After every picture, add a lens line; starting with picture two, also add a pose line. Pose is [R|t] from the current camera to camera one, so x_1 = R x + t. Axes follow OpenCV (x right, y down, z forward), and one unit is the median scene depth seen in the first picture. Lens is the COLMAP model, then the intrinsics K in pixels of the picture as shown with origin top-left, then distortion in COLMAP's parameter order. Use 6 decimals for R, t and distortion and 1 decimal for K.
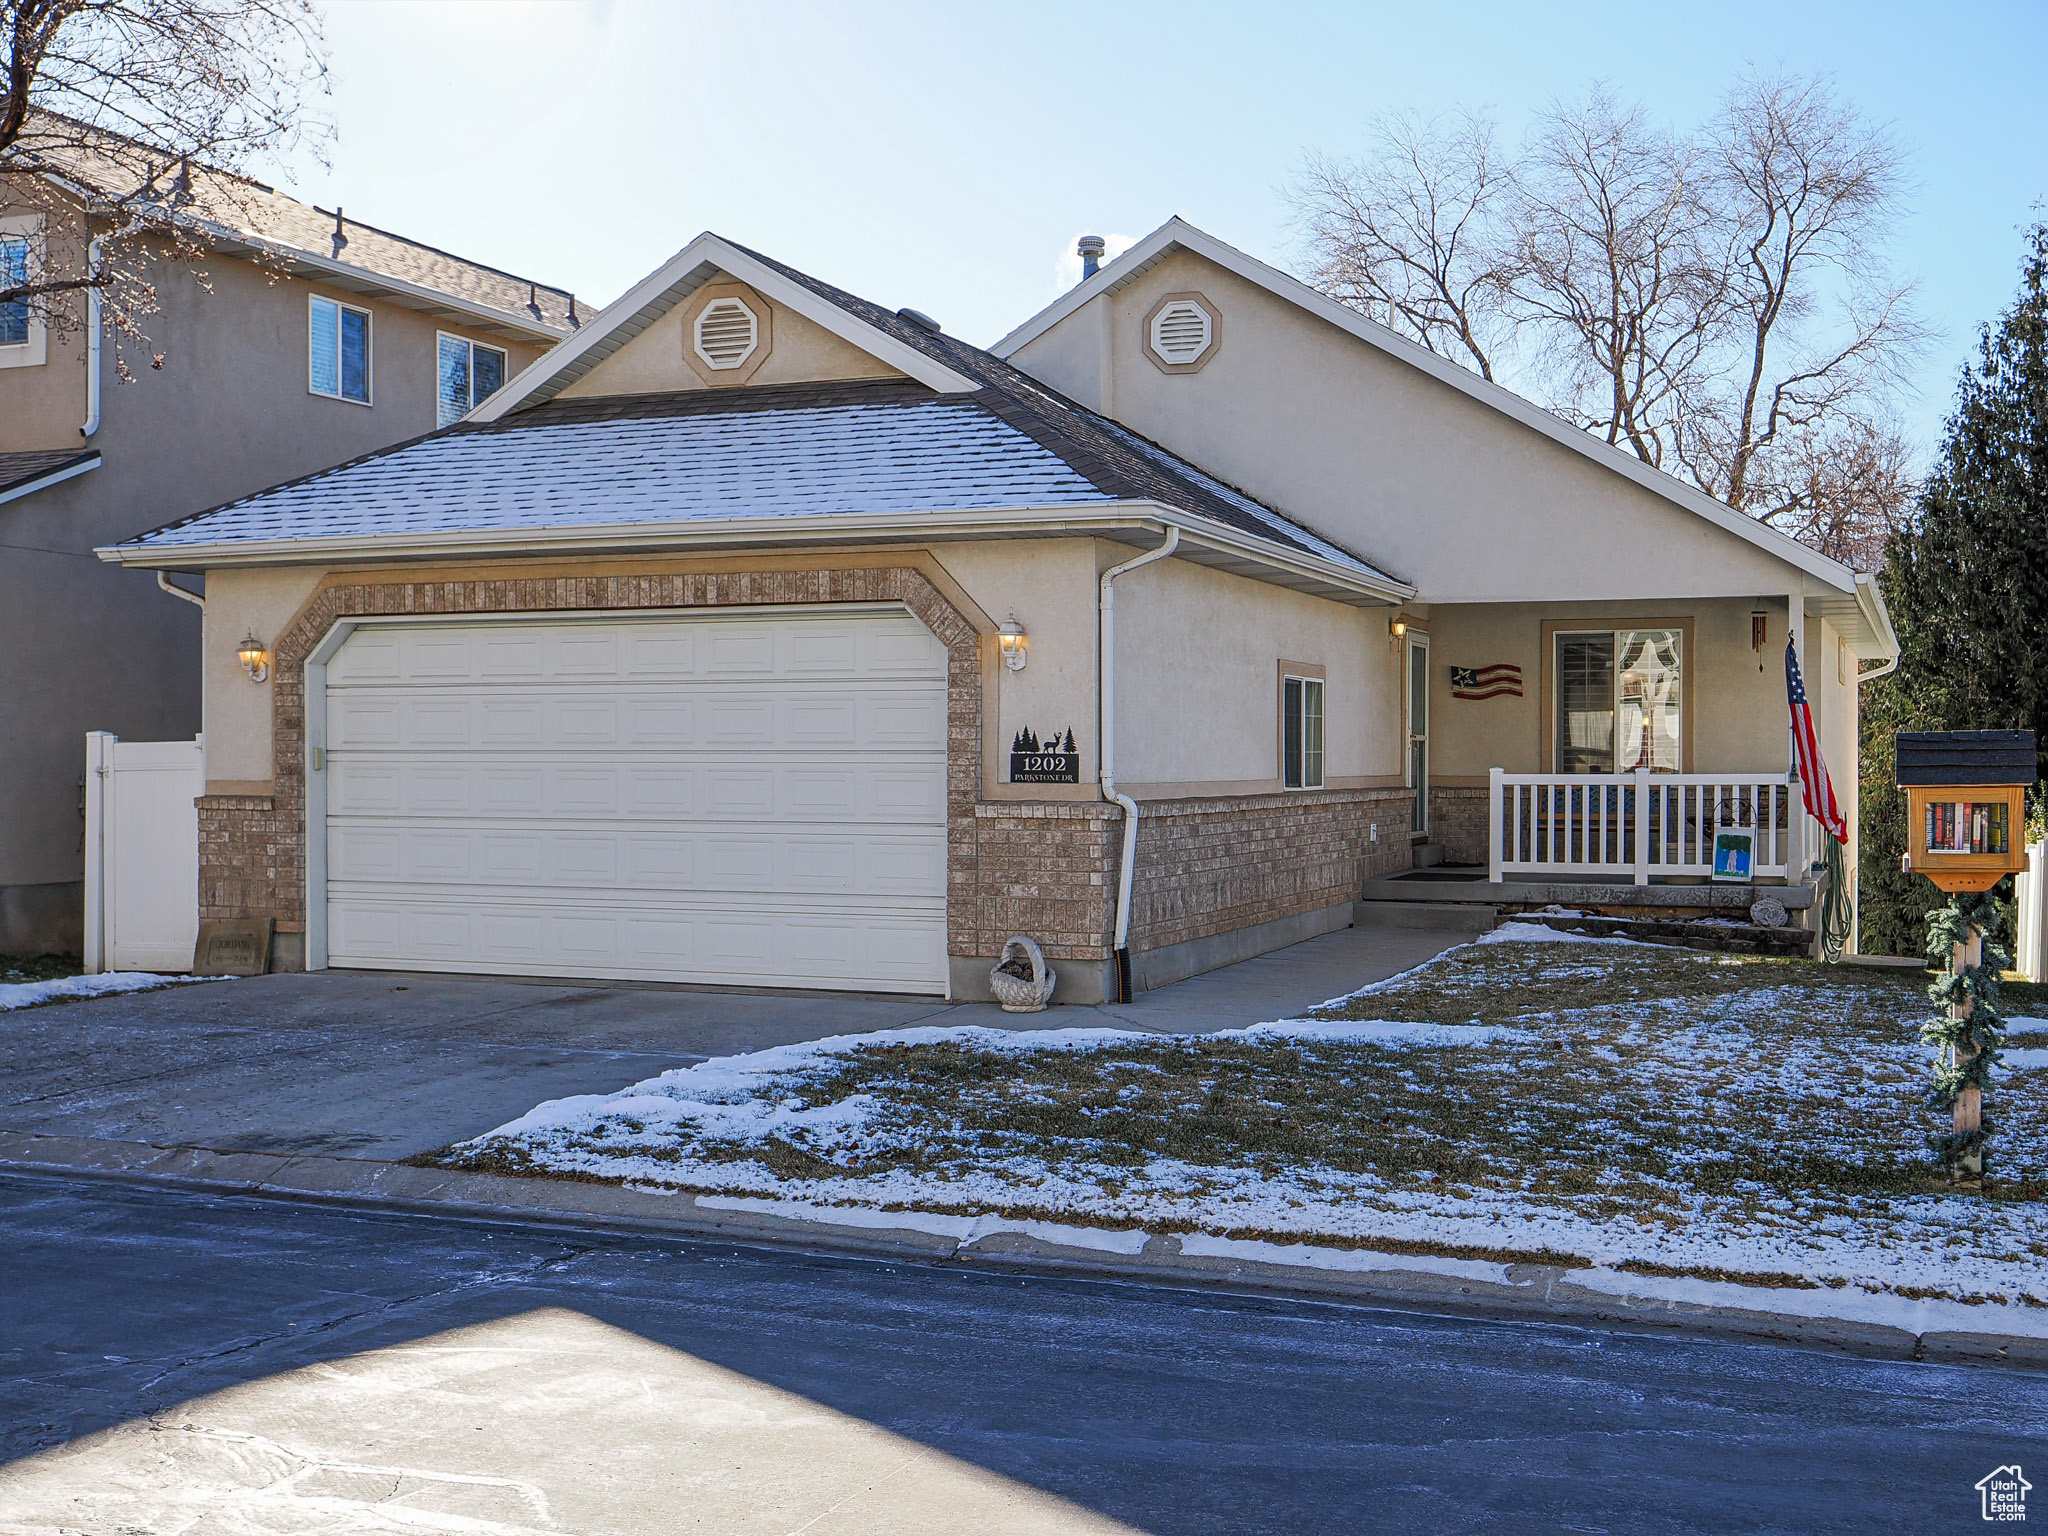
lens RADIAL K [[2258.9, 0, 1028.7], [0, 2258.9, 764.3], [0, 0, 1]] dist [-0.008550, 0.000000]
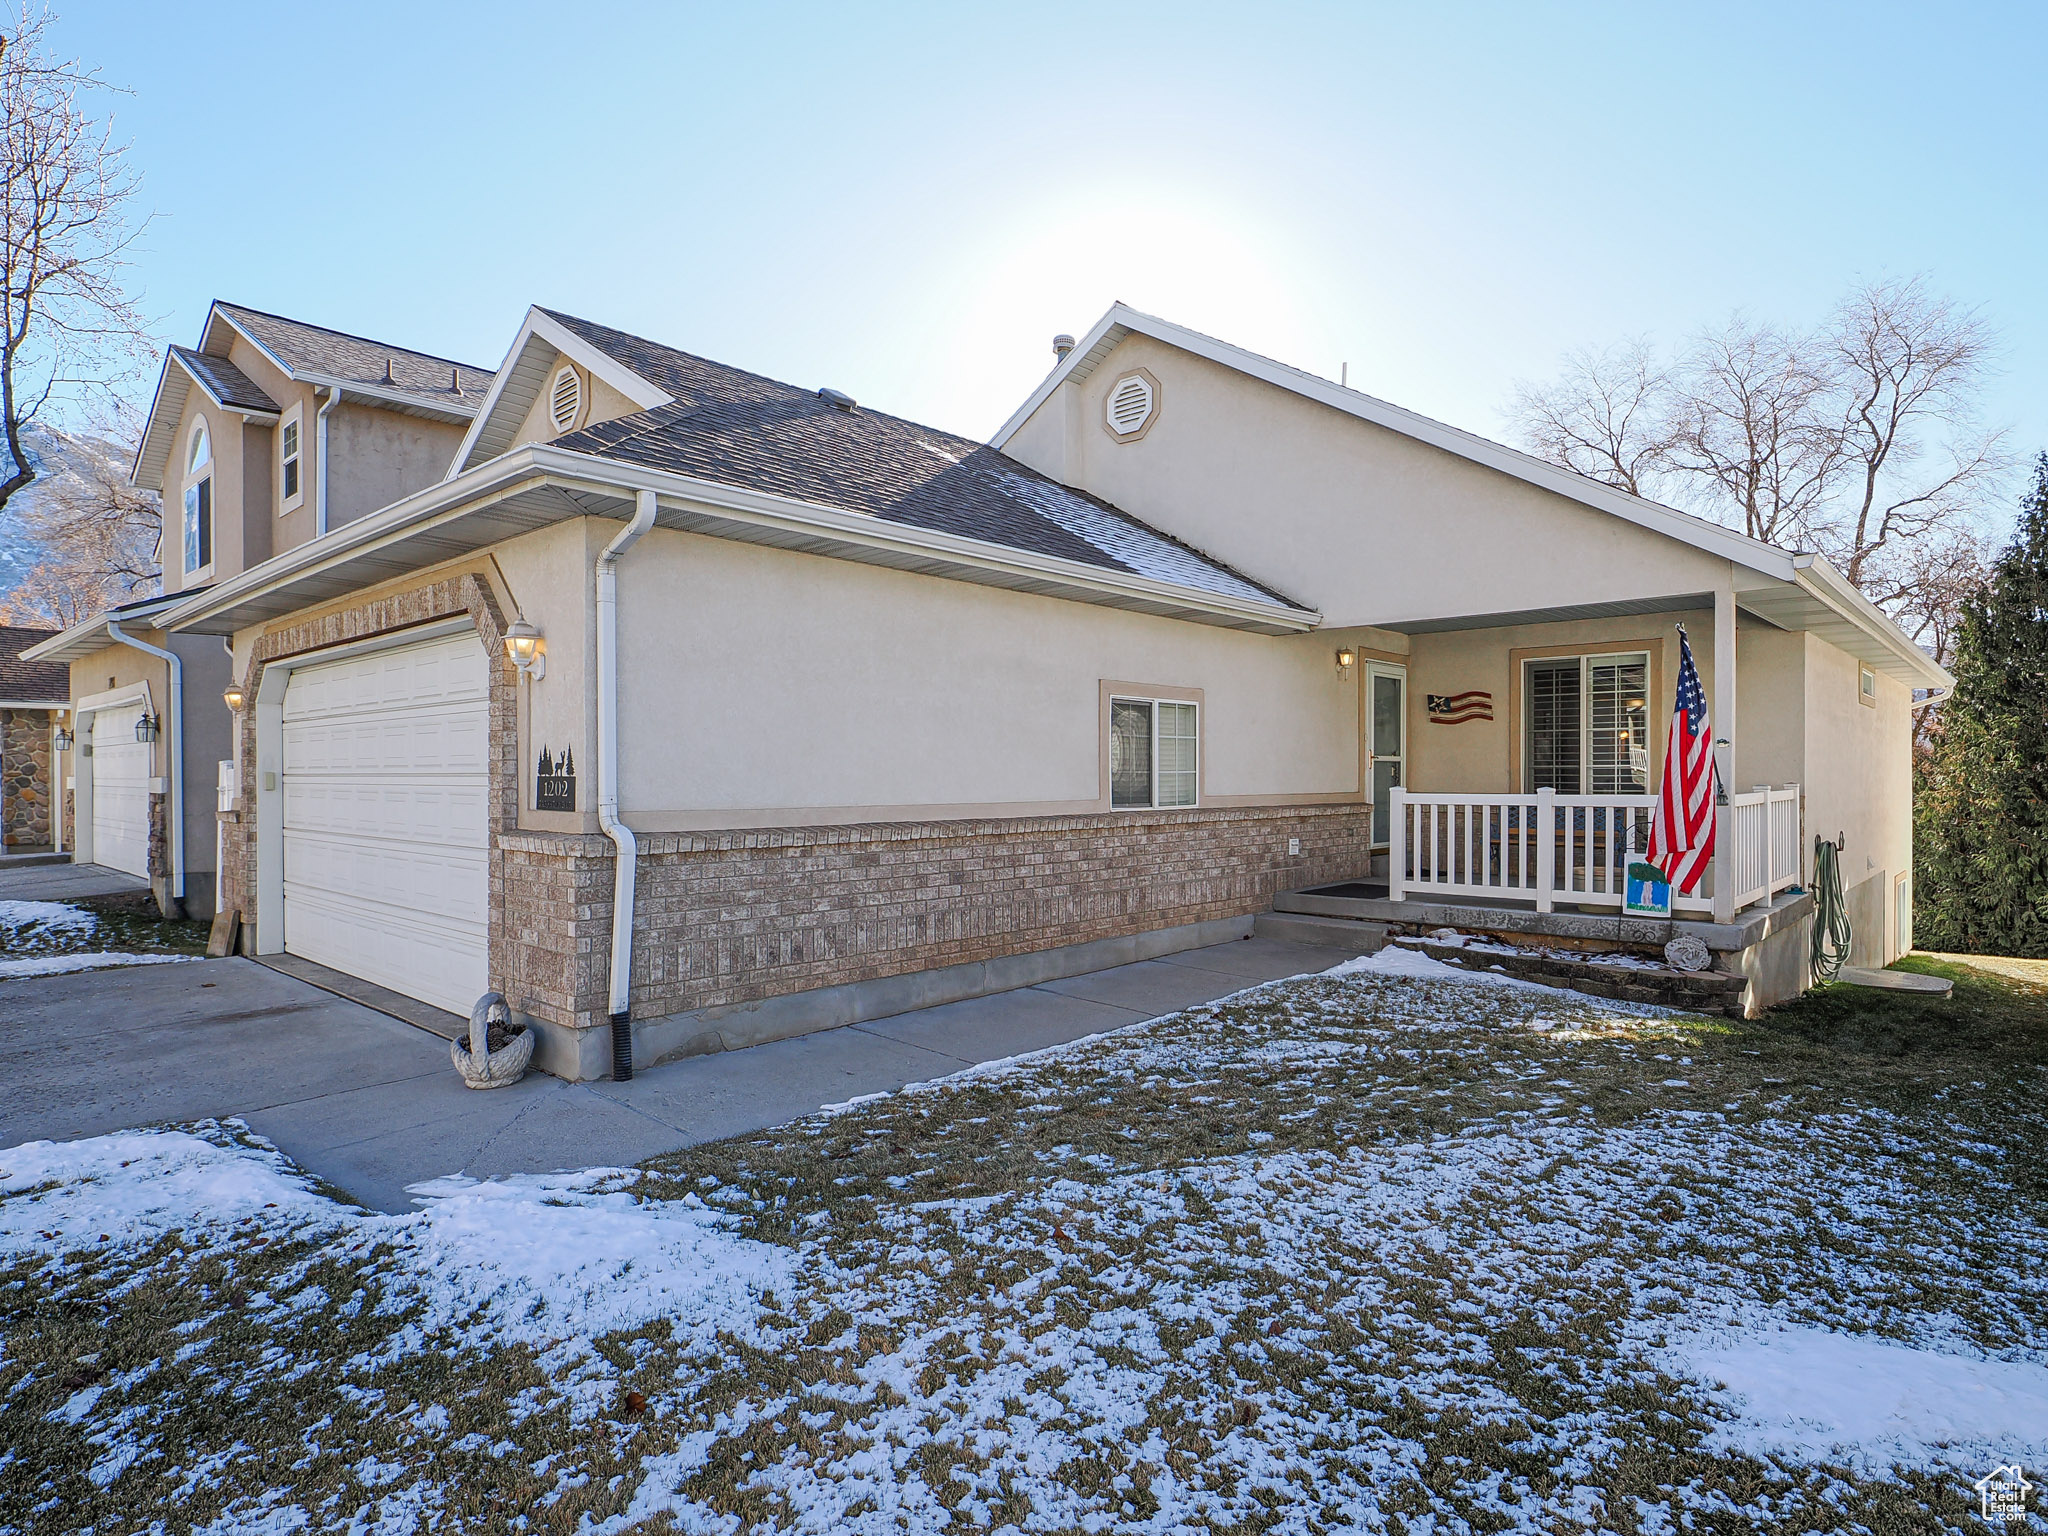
lens RADIAL K [[1123.1, 0, 1015.2], [0, 1123.1, 775.7], [0, 0, 1]] dist [-0.001453, -0.001483]
pose [[0.933783, -0.001663, -0.357835, 0.245246], [0.001080, 0.999998, -0.001830, -0.003048], [0.357837, 0.001322, 0.933783, 0.508503]]
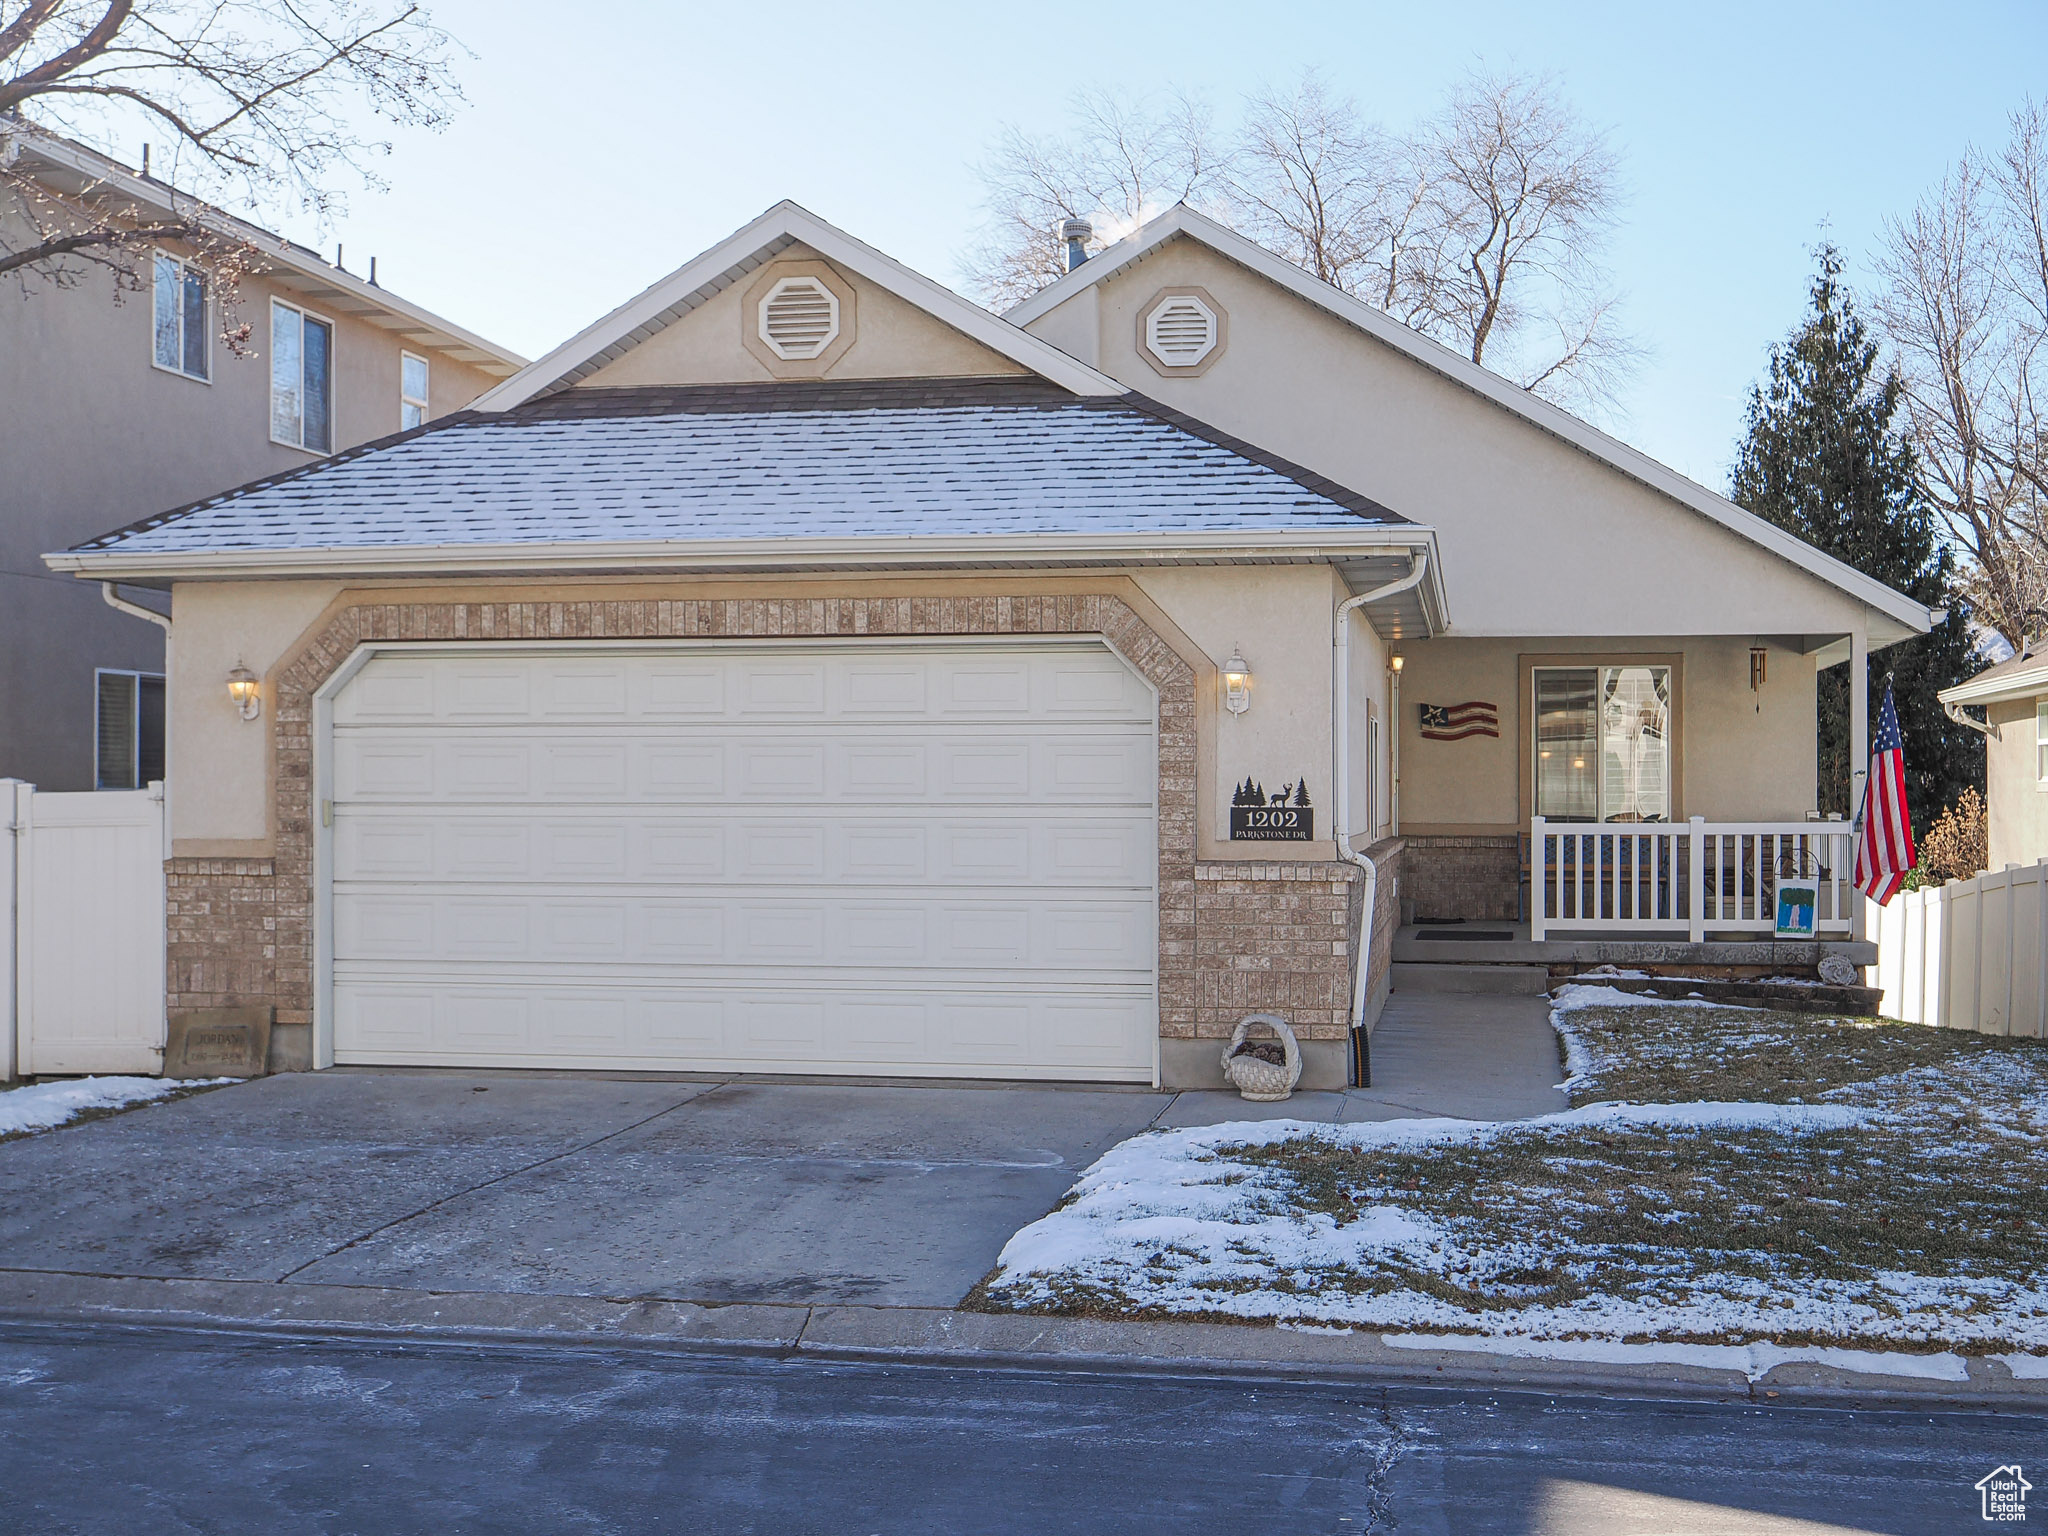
lens RADIAL K [[2520.3, 0, 1021.9], [0, 2520.3, 771.9], [0, 0, 1]] dist [-0.012648, 0.000000]
pose [[0.980331, 0.000687, 0.197360, -0.217588], [0.001479, 0.999940, -0.010825, -0.006249], [-0.197356, 0.010904, 0.980271, 0.037908]]
